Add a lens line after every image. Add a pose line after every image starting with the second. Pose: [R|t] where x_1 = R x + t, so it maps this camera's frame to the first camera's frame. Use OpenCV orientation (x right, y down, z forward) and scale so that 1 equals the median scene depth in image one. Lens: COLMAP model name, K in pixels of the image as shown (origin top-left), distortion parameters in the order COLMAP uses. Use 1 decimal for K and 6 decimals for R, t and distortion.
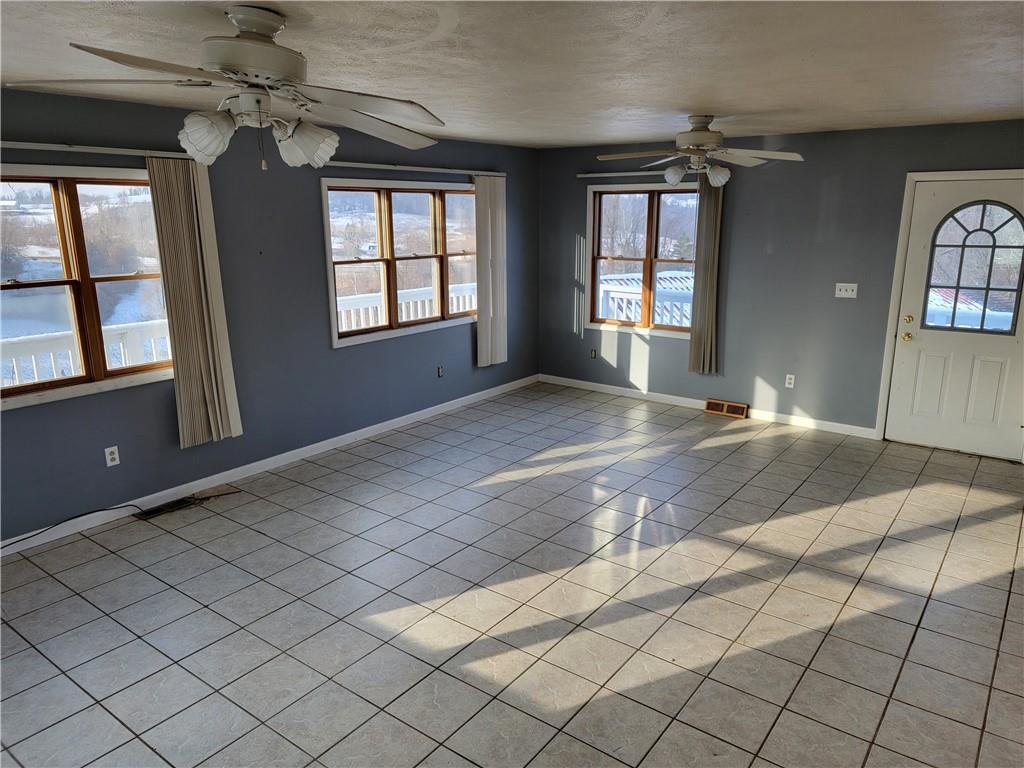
lens RADIAL K [[720.2, 0, 512.0], [0, 720.2, 384.0], [0, 0, 1]] dist [-0.004179, -0.002076]
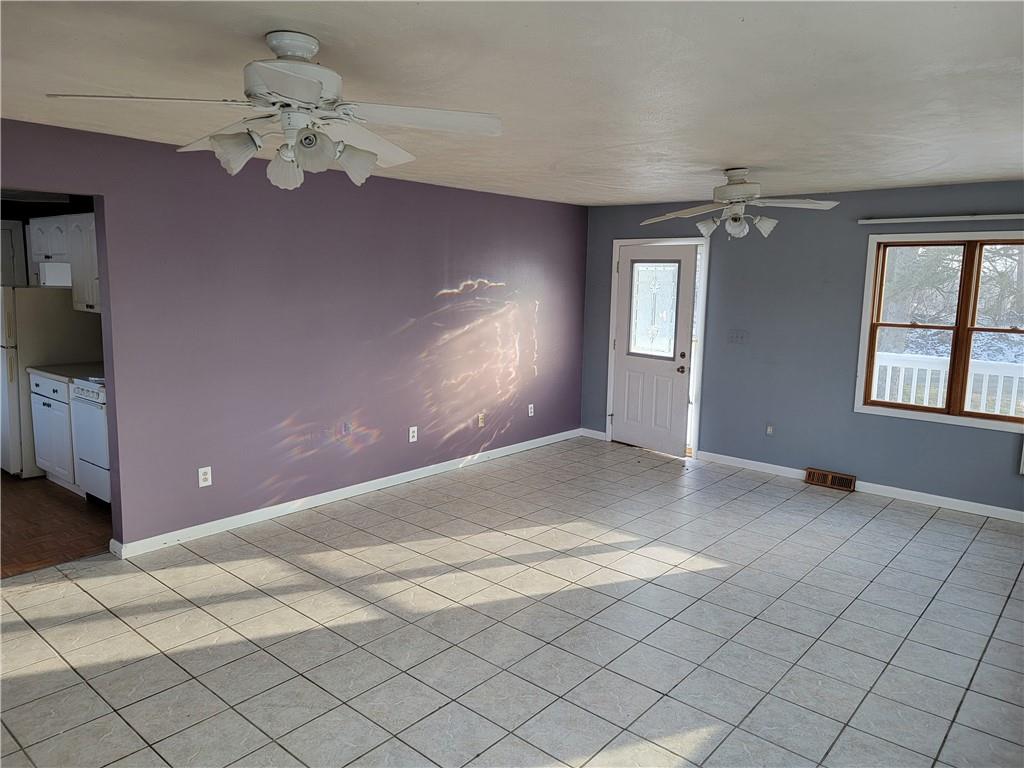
lens RADIAL K [[720.2, 0, 512.0], [0, 720.2, 384.0], [0, 0, 1]] dist [-0.004179, -0.002076]
pose [[-0.997789, -0.025572, 0.061348, 0.088608], [-0.000750, 0.927296, 0.374327, -0.371444], [-0.066460, 0.373454, -0.925265, 1.687914]]
